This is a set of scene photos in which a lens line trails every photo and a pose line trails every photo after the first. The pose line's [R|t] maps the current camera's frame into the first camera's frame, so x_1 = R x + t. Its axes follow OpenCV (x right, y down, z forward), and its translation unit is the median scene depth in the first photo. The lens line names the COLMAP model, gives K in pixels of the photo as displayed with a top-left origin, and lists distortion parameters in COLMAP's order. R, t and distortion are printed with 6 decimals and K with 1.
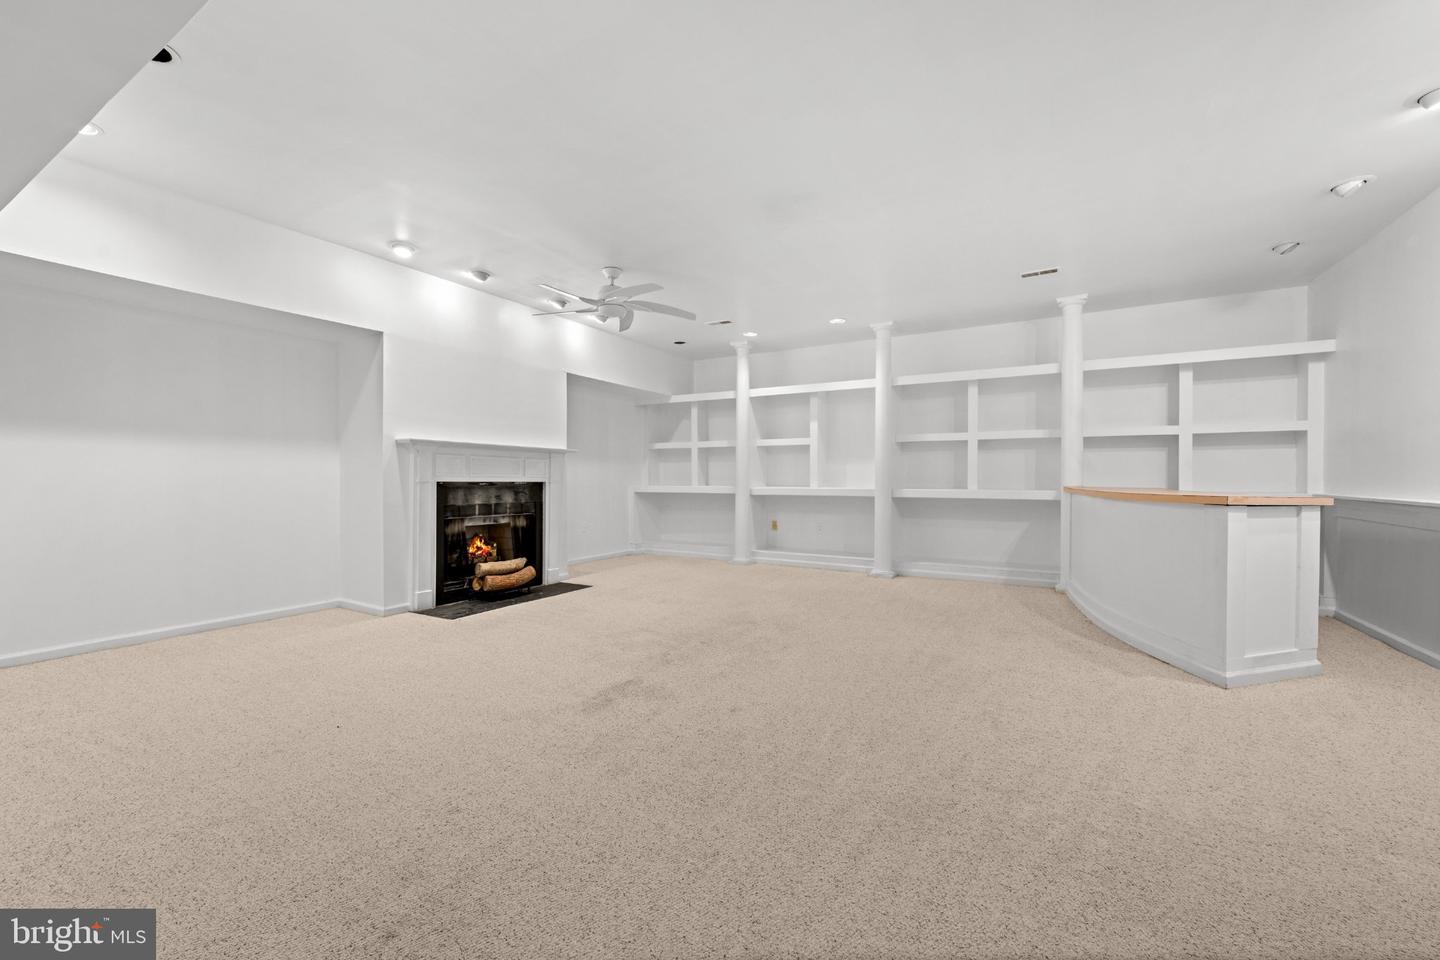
lens RADIAL K [[588.2, 0, 718.8], [0, 588.2, 482.7], [0, 0, 1]] dist [-0.003727, -0.000075]
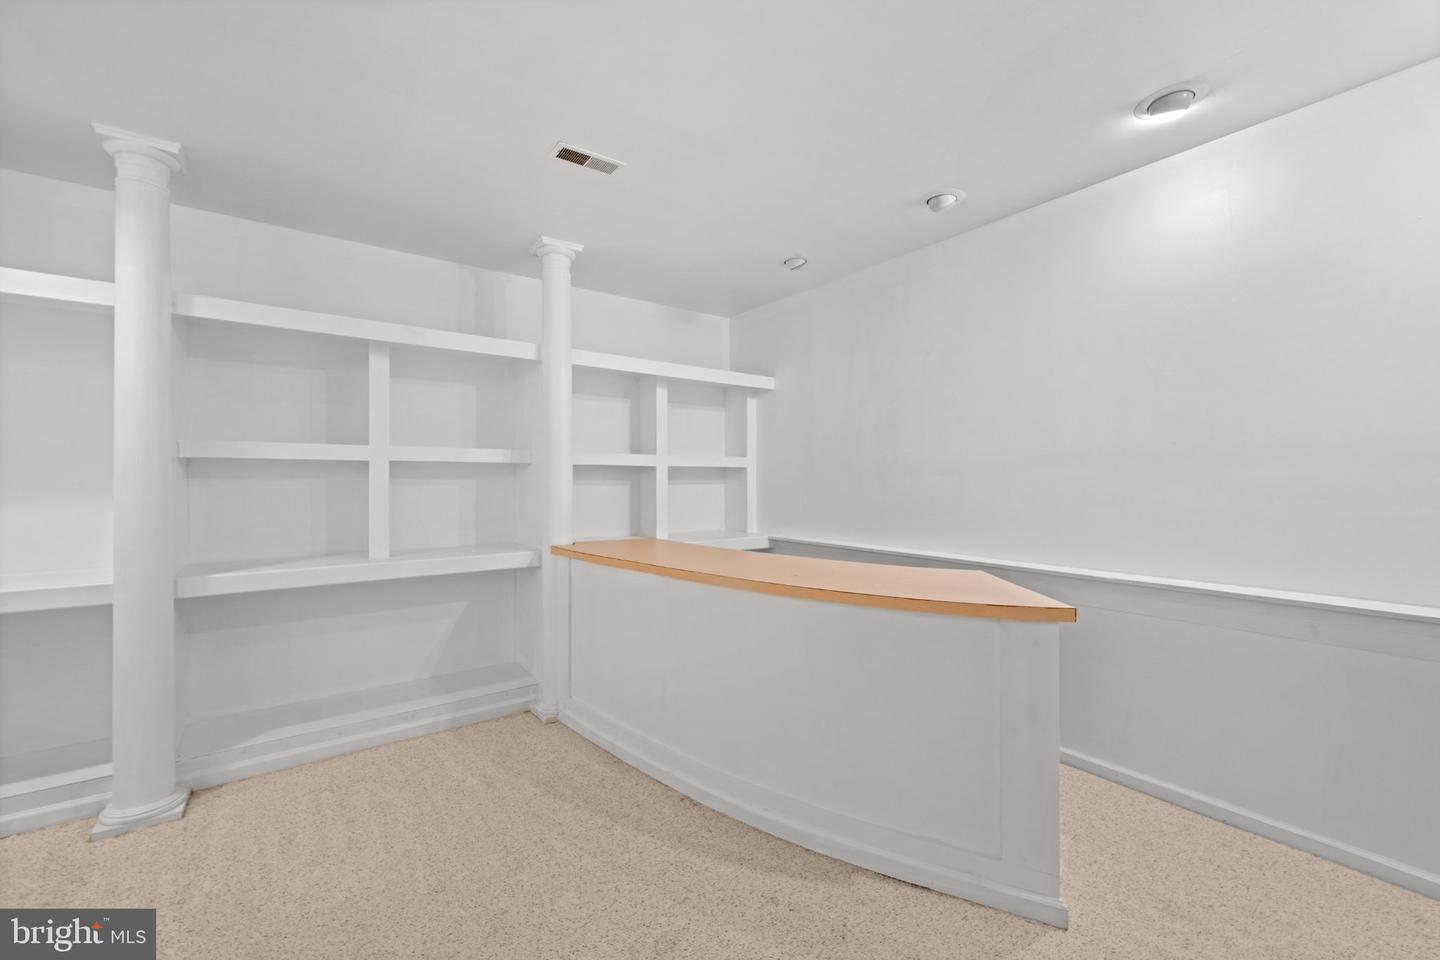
lens RADIAL K [[588.2, 0, 718.8], [0, 588.2, 482.7], [0, 0, 1]] dist [-0.003727, -0.000075]
pose [[0.399907, -0.002039, 0.916554, 0.090448], [0.004814, 0.999988, 0.000124, -0.056349], [-0.916543, 0.004363, 0.399912, 0.569605]]
